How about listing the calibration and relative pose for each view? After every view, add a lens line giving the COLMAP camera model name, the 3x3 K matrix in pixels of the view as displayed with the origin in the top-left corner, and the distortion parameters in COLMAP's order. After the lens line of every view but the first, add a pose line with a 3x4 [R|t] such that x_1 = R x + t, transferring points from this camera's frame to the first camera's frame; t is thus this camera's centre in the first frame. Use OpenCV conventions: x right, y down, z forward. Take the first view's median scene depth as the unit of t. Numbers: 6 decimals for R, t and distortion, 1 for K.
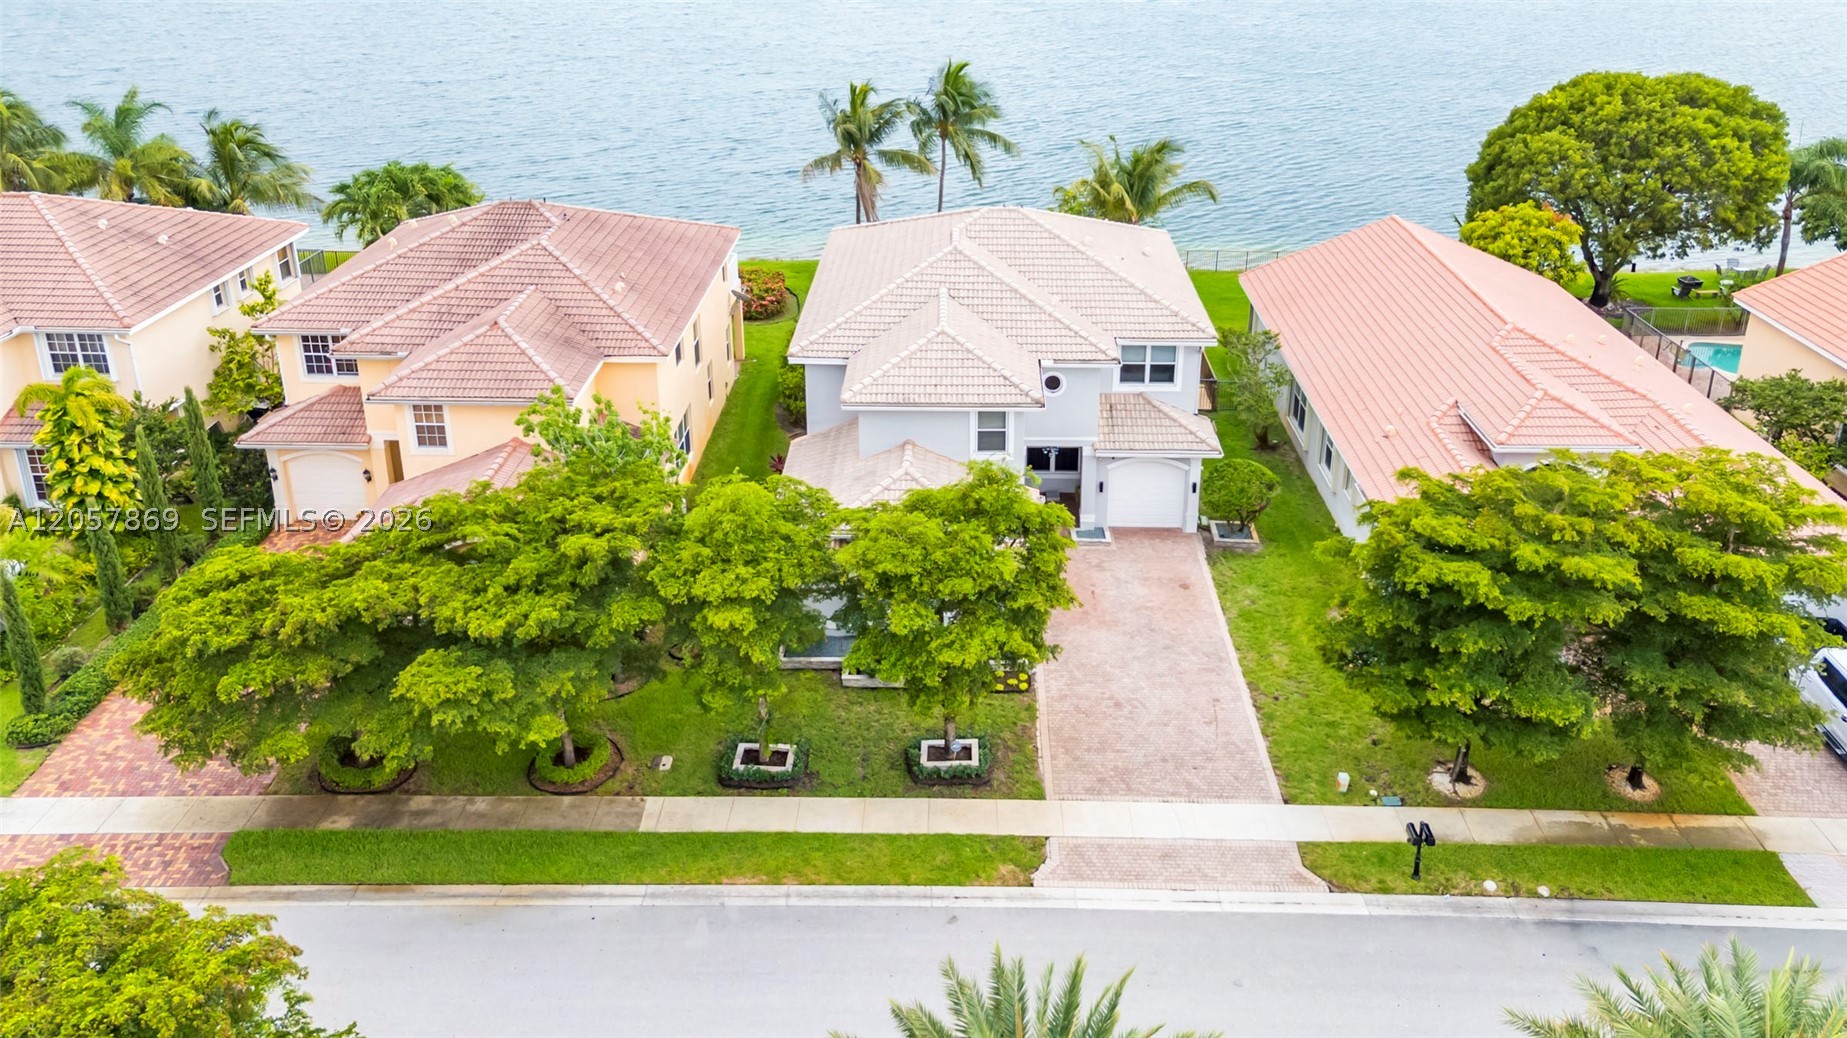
lens RADIAL K [[1366.2, 0, 957.2], [0, 1366.2, 455.8], [0, 0, 1]] dist [0.041741, 0.003564]
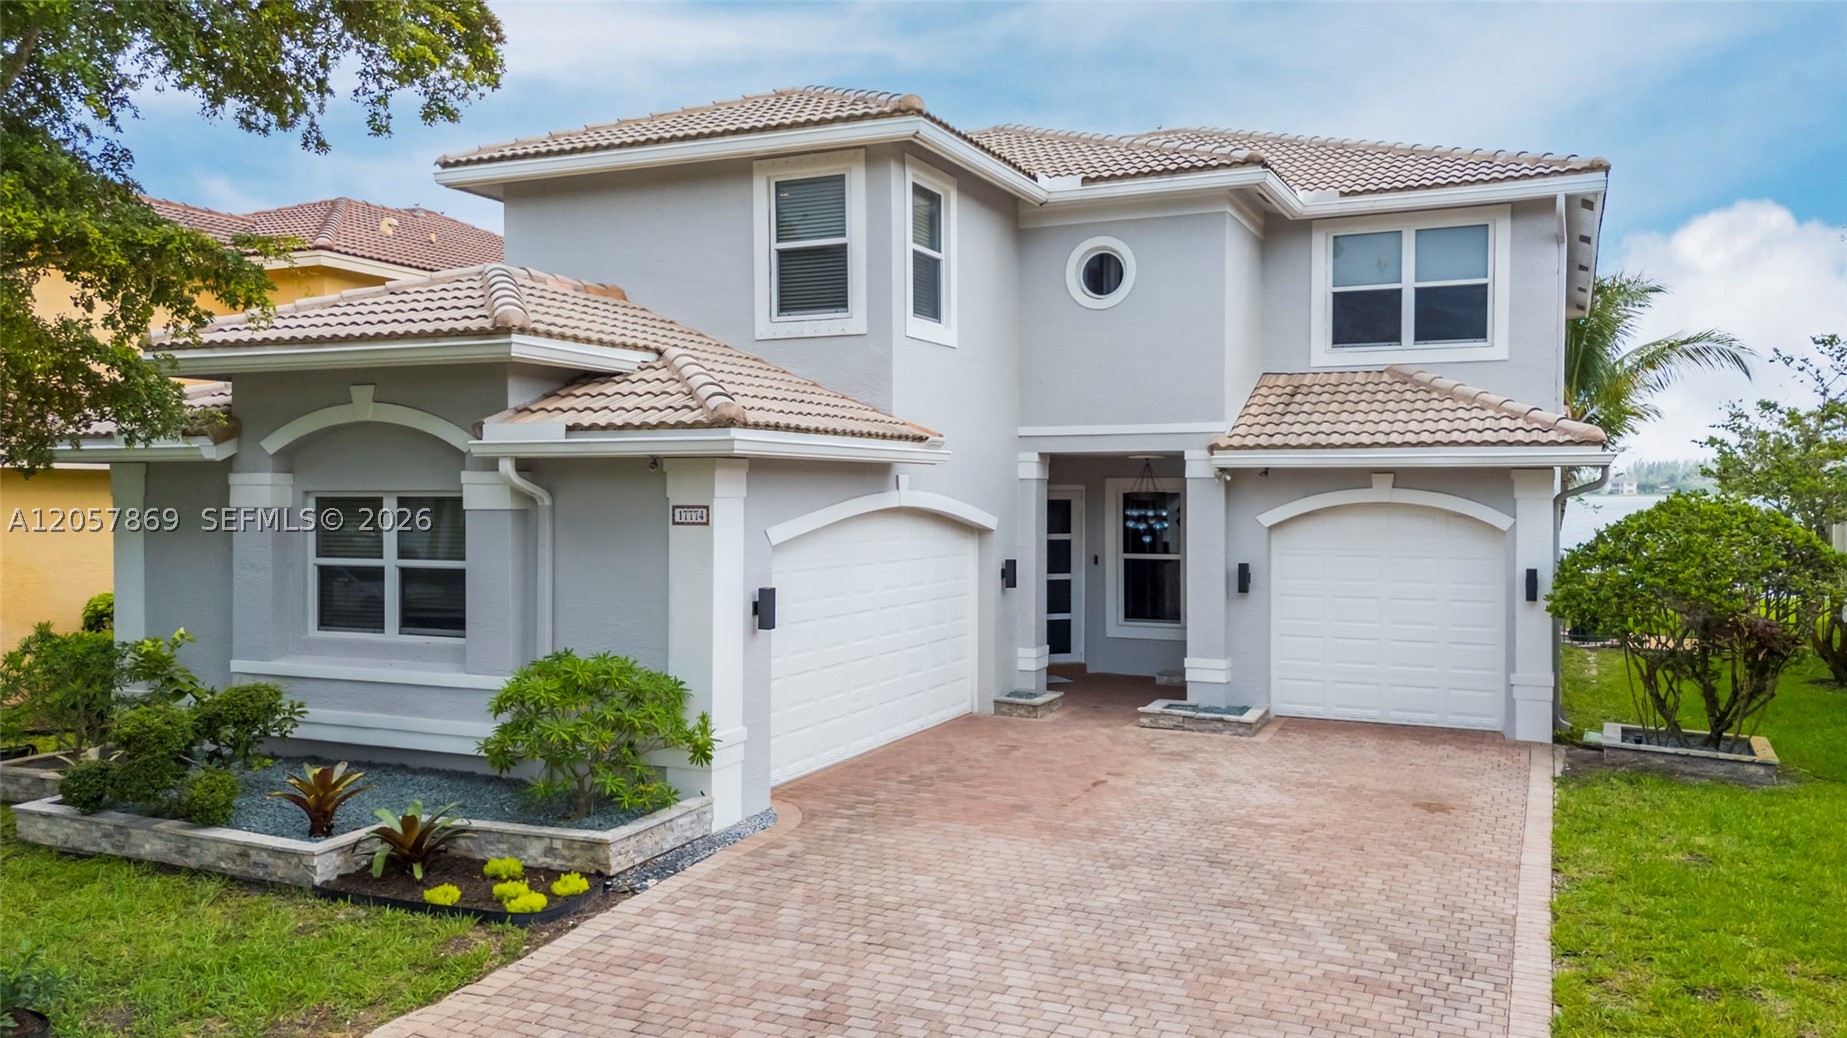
lens RADIAL K [[1391.2, 0, 932.5], [0, 1391.2, 520.3], [0, 0, 1]] dist [0.067841, 0.000183]
pose [[0.915000, 0.004506, -0.403429, 0.199747], [-0.164551, 0.917158, -0.362967, 0.172931], [0.368372, 0.398499, 0.839941, 0.741611]]
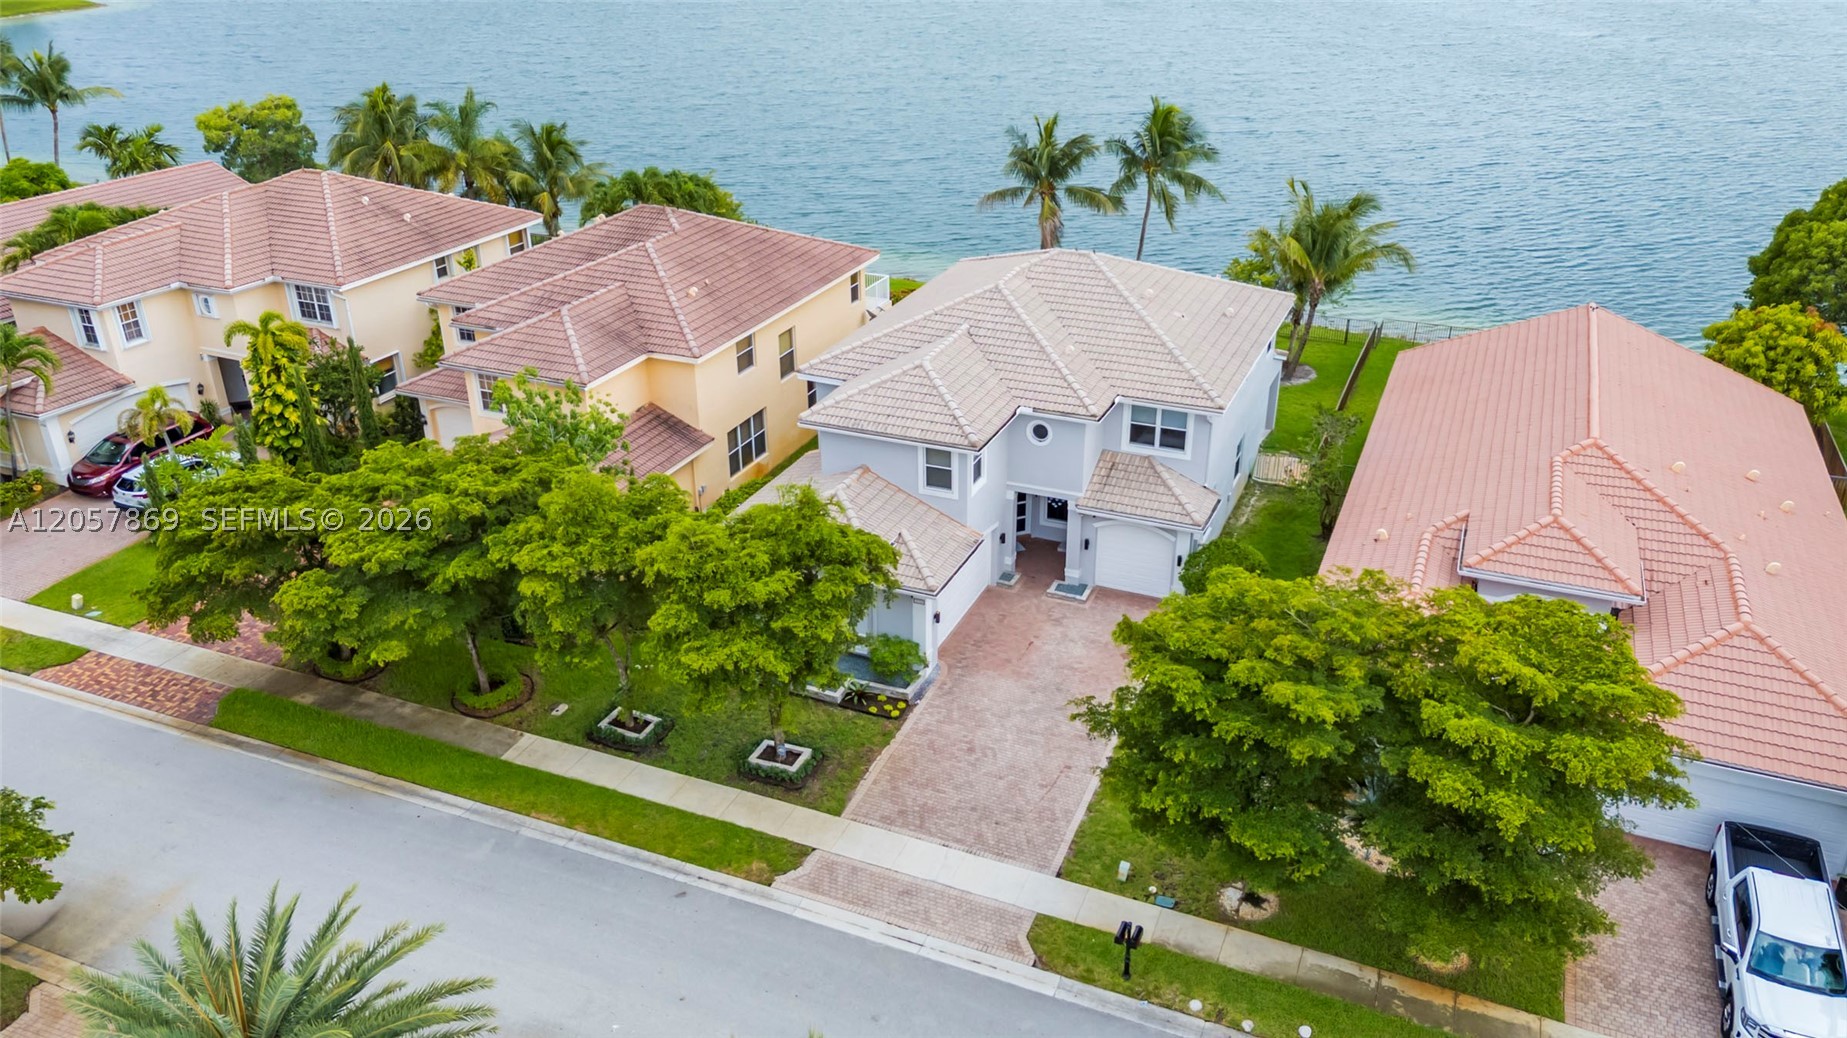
lens RADIAL K [[1326.8, 0, 922.7], [0, 1326.8, 579.8], [0, 0, 1]] dist [0.035165, -0.004547]
pose [[0.923765, 0.174274, -0.341007, 0.369531], [-0.149209, 0.983875, 0.098619, -0.032540], [0.352695, -0.040219, 0.934873, 0.062582]]
